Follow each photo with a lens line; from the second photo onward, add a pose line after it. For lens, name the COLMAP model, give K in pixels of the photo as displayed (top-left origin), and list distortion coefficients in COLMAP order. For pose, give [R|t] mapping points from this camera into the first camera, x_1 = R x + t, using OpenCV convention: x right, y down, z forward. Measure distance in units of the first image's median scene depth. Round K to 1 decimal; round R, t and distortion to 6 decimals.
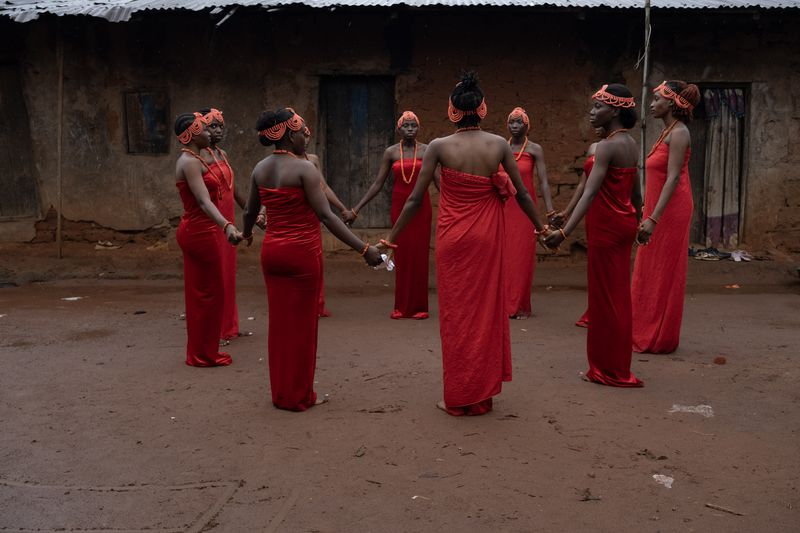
lens RADIAL K [[796.4, 0, 404.0], [0, 796.4, 264.4], [0, 0, 1]] dist [0.002293, 0.000000]
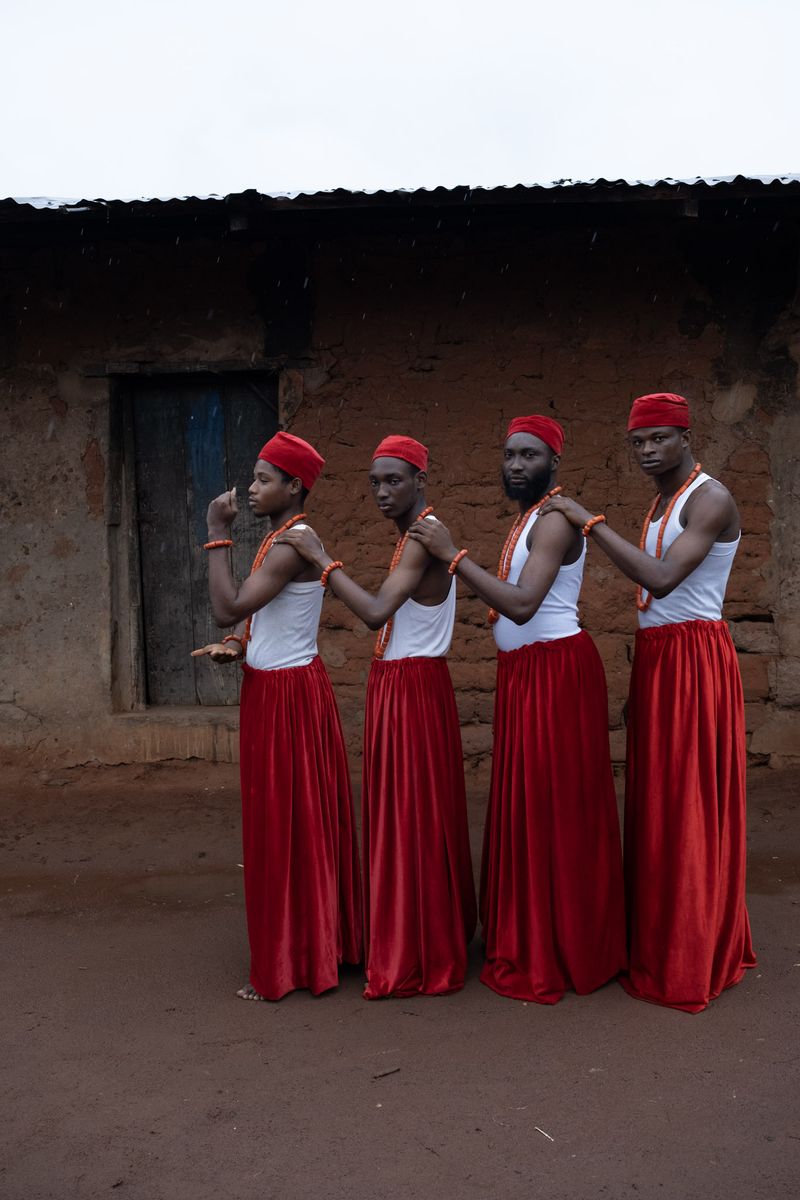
lens RADIAL K [[1194.5, 0, 397.0], [0, 1194.5, 597.3], [0, 0, 1]] dist [0.002293, 0.000000]
pose [[0.999167, -0.025635, -0.031751, 0.074636], [0.023634, 0.997805, -0.061861, -0.066700], [0.033267, 0.061059, 0.997580, 0.339310]]
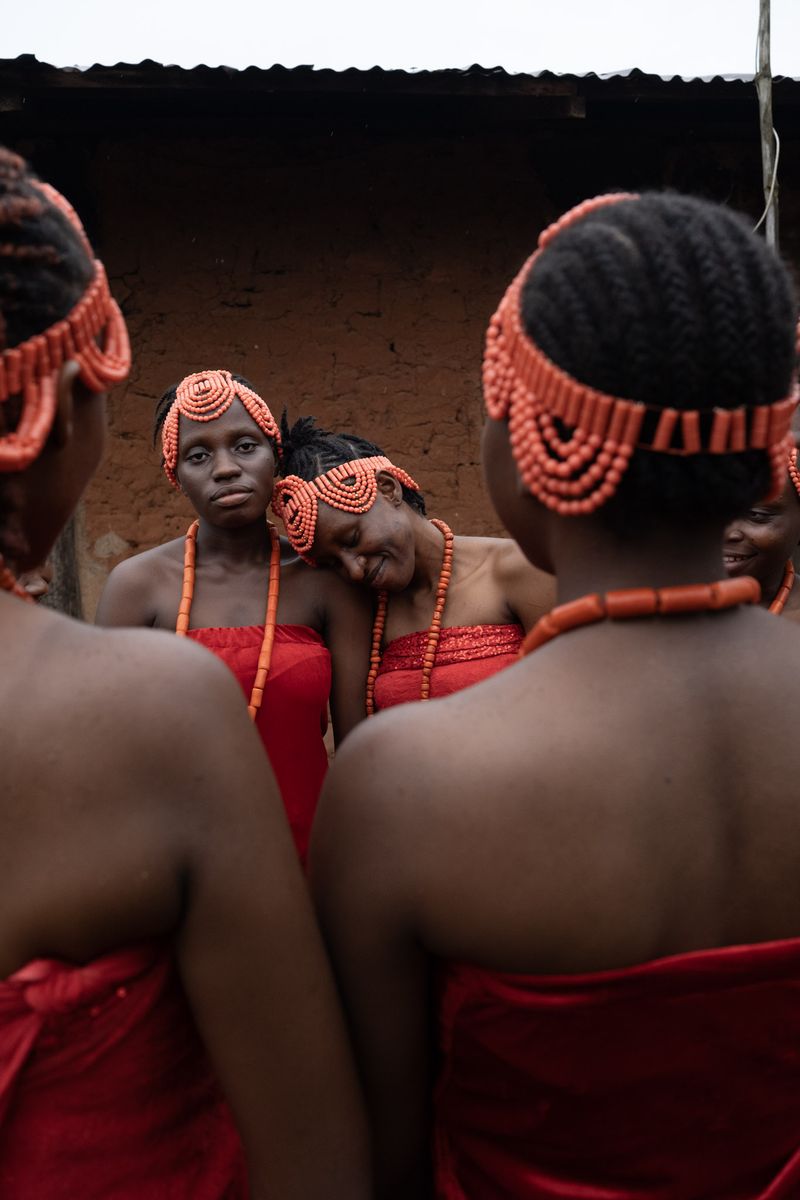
lens RADIAL K [[1194.5, 0, 399.3], [0, 1194.5, 596.5], [0, 0, 1]] dist [0.002293, 0.000000]
pose [[0.982089, -0.065121, 0.176809, 0.037683], [0.068930, 0.997501, -0.015485, -0.085954], [-0.175359, 0.027395, 0.984123, 0.444038]]
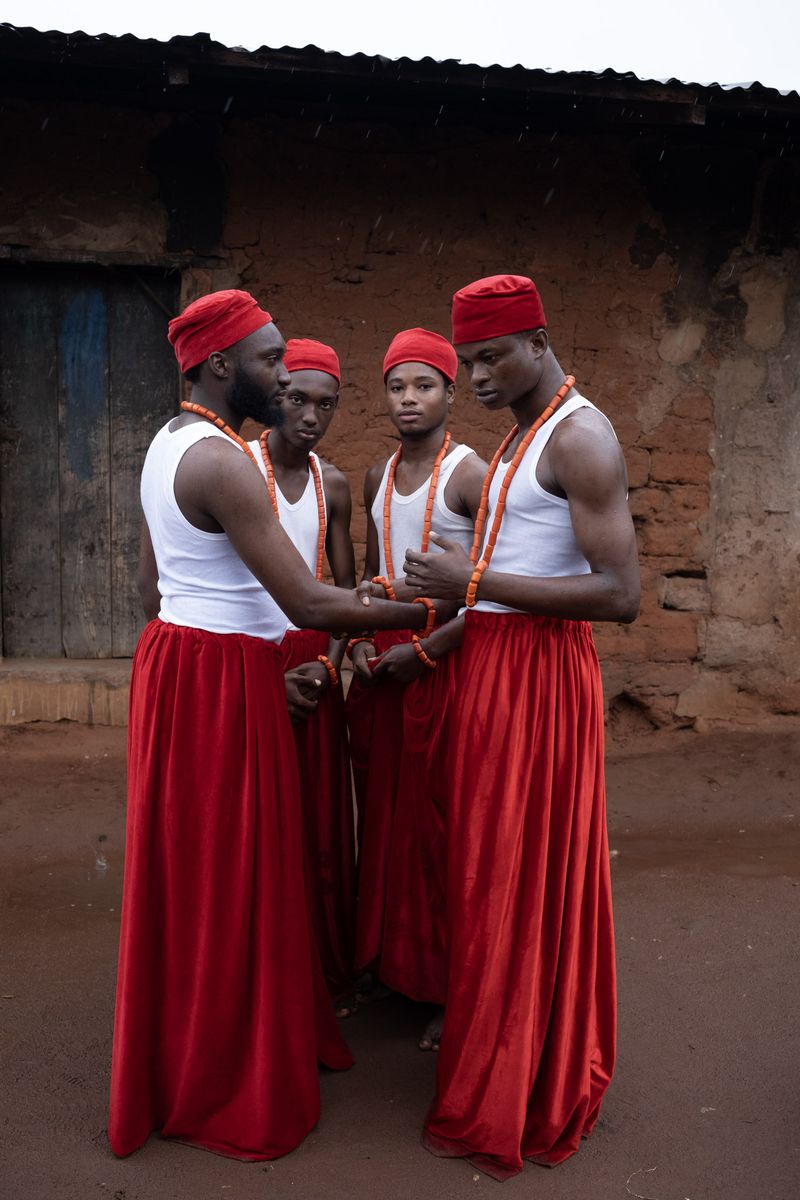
lens RADIAL K [[1194.5, 0, 401.1], [0, 1194.5, 598.2], [0, 0, 1]] dist [0.002293, 0.000000]
pose [[0.984511, -0.001761, 0.175312, -0.007265], [0.004044, 0.999912, -0.012665, -0.071490], [-0.175274, 0.013178, 0.984431, 0.419100]]
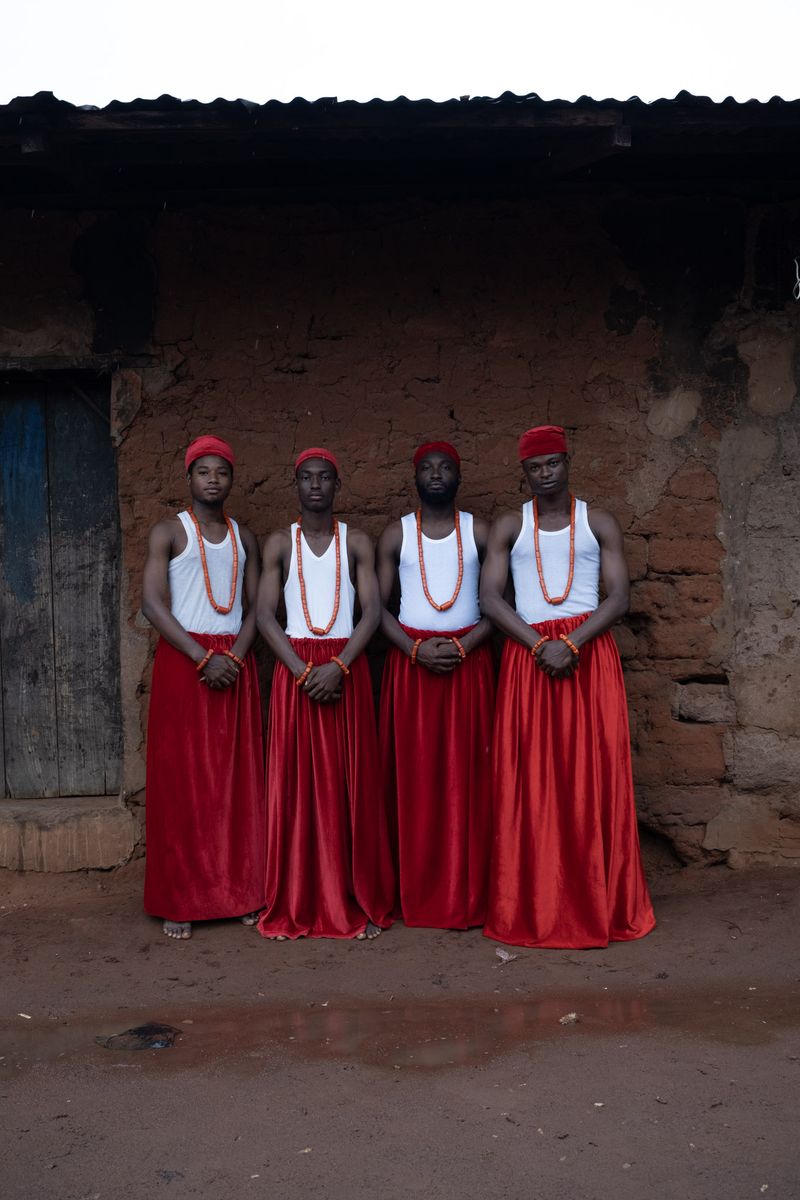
lens RADIAL K [[1194.5, 0, 397.6], [0, 1194.5, 593.4], [0, 0, 1]] dist [0.002293, 0.000000]
pose [[0.998811, -0.027413, 0.040321, 0.094138], [0.033290, 0.987638, -0.153174, -0.051845], [-0.035624, 0.154334, 0.987376, 0.482106]]
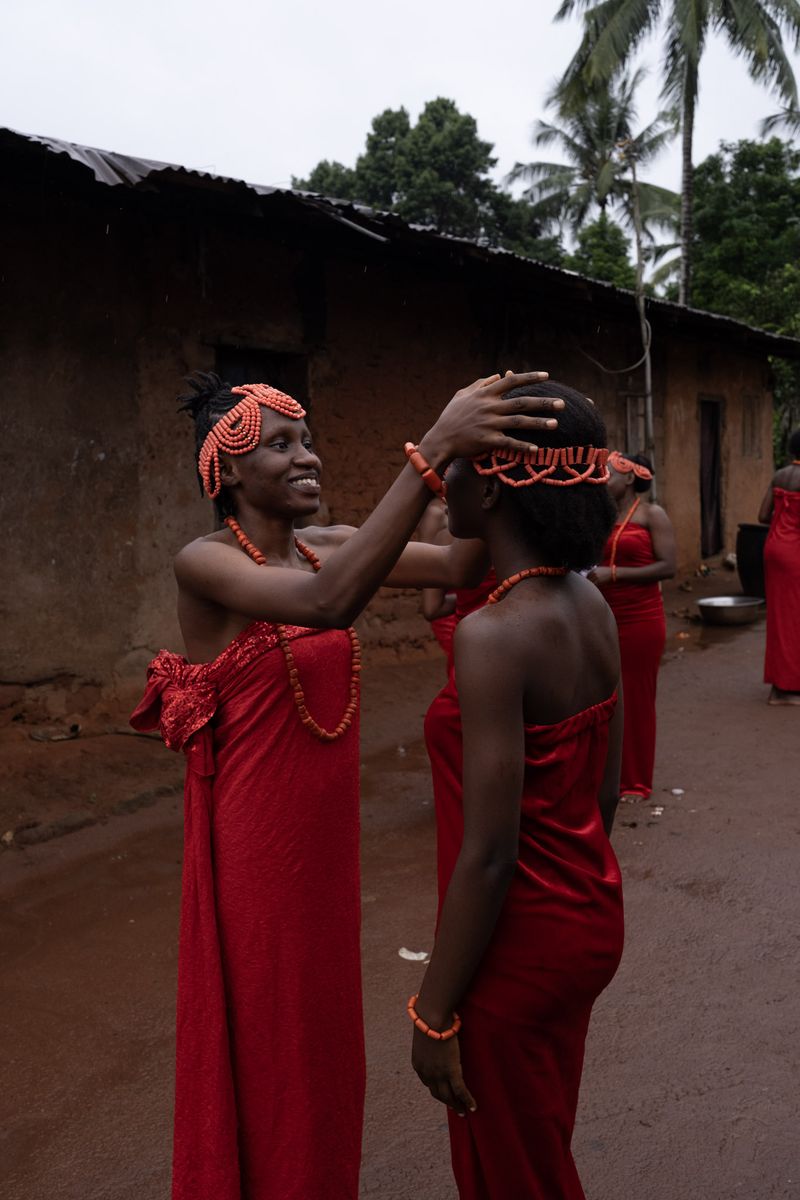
lens RADIAL K [[1194.5, 0, 403.7], [0, 1194.5, 605.9], [0, 0, 1]] dist [0.002293, 0.000000]
pose [[0.525709, -0.111243, 0.843359, -0.710814], [0.136568, 0.989590, 0.045401, -0.090415], [-0.839630, 0.091308, 0.535429, 0.505318]]
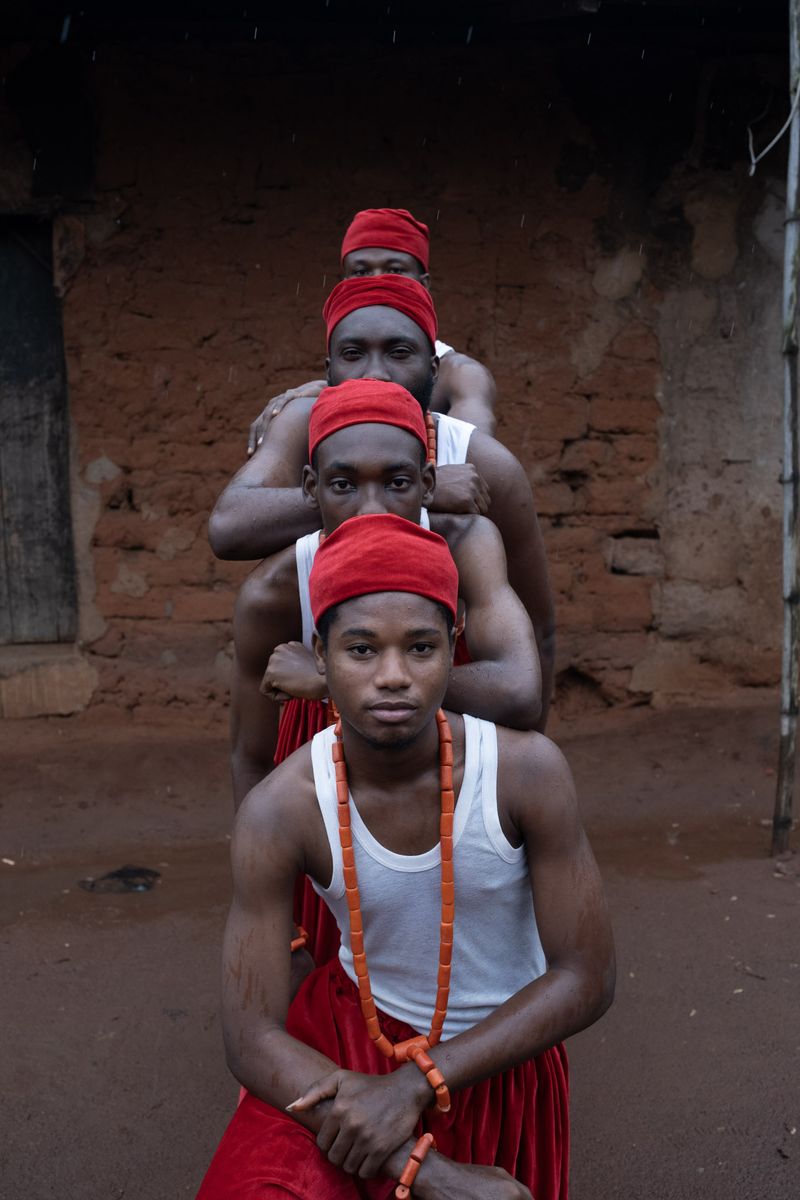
lens RADIAL K [[1194.5, 0, 398.7], [0, 1194.5, 598.1], [0, 0, 1]] dist [0.002293, 0.000000]
pose [[0.992819, -0.035470, 0.114250, 0.074596], [0.033723, 0.999283, 0.017192, -0.074808], [-0.114778, -0.013216, 0.993303, 0.463627]]
